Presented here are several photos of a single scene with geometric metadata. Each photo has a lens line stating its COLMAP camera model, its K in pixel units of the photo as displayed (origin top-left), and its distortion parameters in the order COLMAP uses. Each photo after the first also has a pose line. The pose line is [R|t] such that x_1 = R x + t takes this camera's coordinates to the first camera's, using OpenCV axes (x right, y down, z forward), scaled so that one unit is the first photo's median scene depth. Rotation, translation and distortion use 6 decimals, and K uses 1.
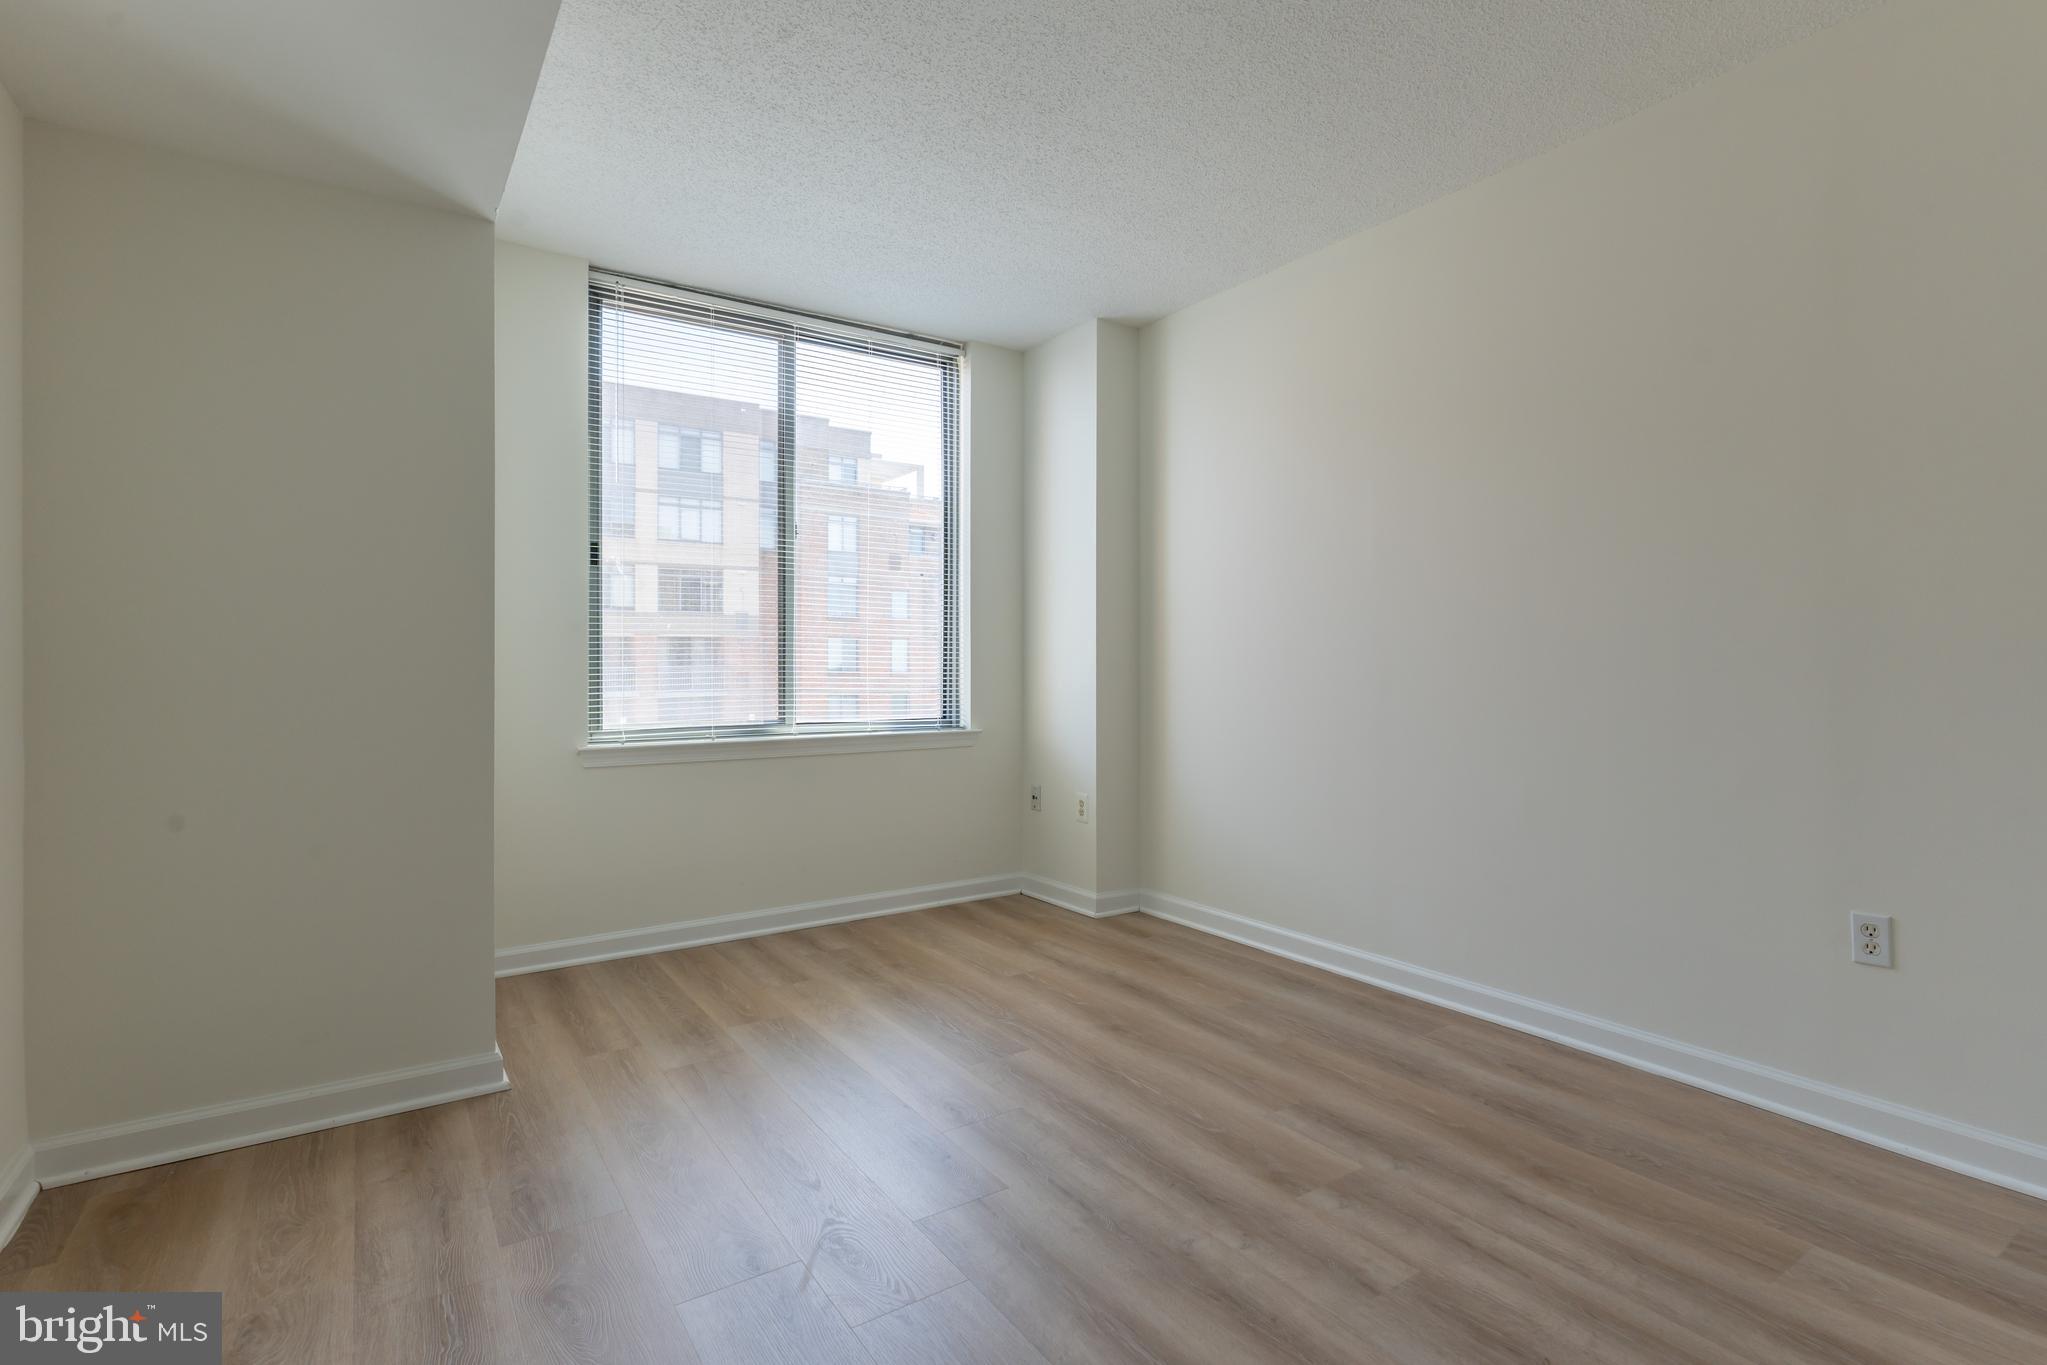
lens RADIAL K [[980.3, 0, 1084.9], [0, 980.3, 675.3], [0, 0, 1]] dist [-0.006126, 0.003794]
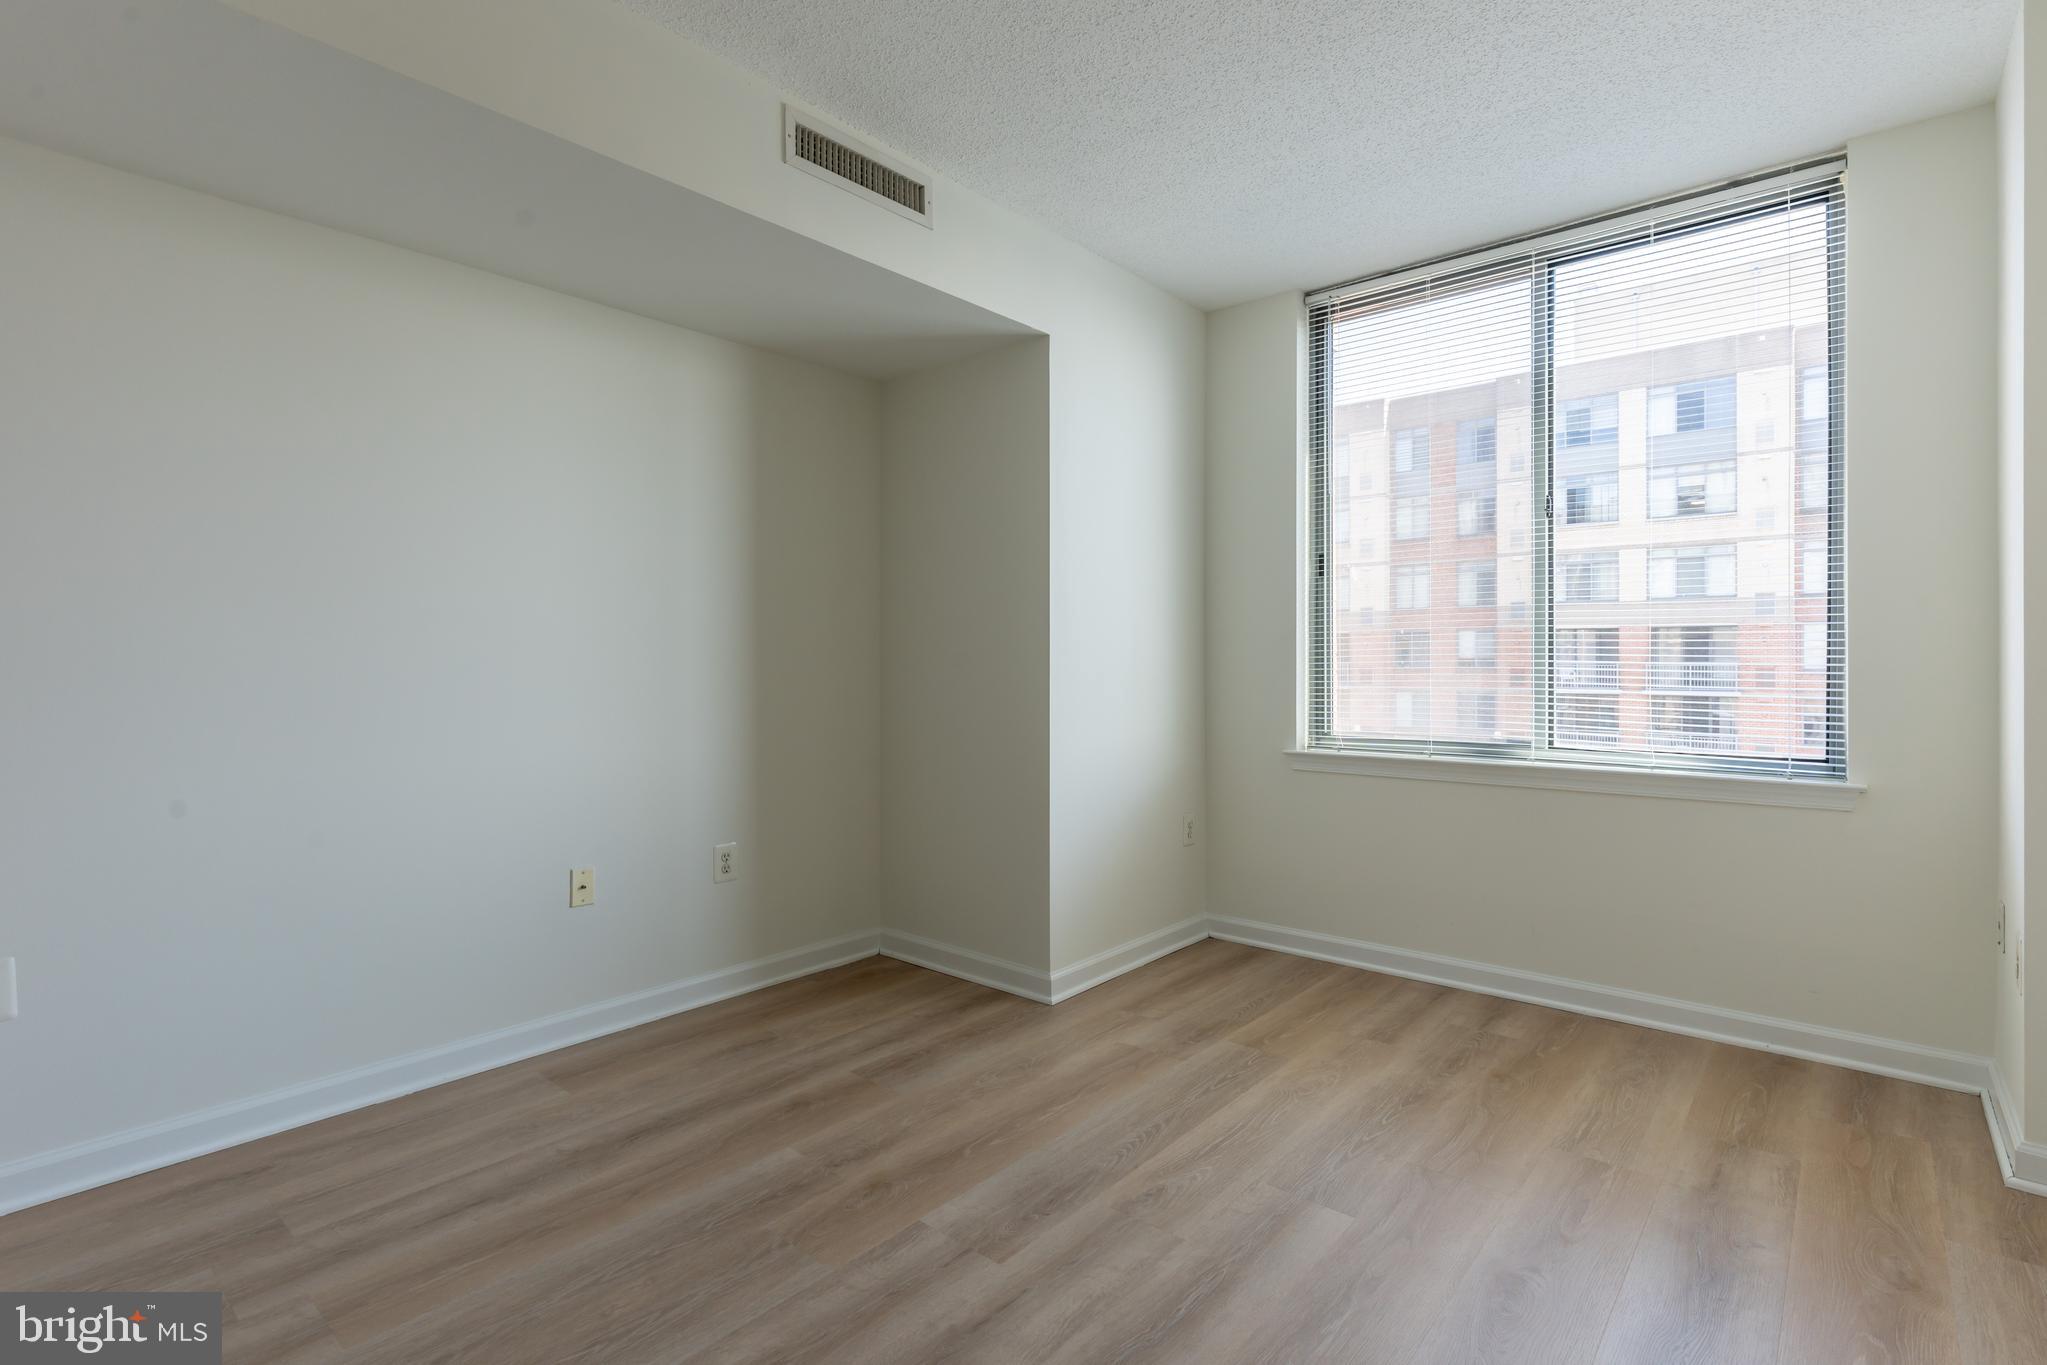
lens RADIAL K [[980.3, 0, 979.4], [0, 980.3, 657.9], [0, 0, 1]] dist [-0.006126, 0.003794]
pose [[0.211230, -0.000294, -0.977436, 0.547475], [-0.005507, 0.999984, -0.001491, -0.027102], [0.977421, 0.005698, 0.211225, 0.530095]]
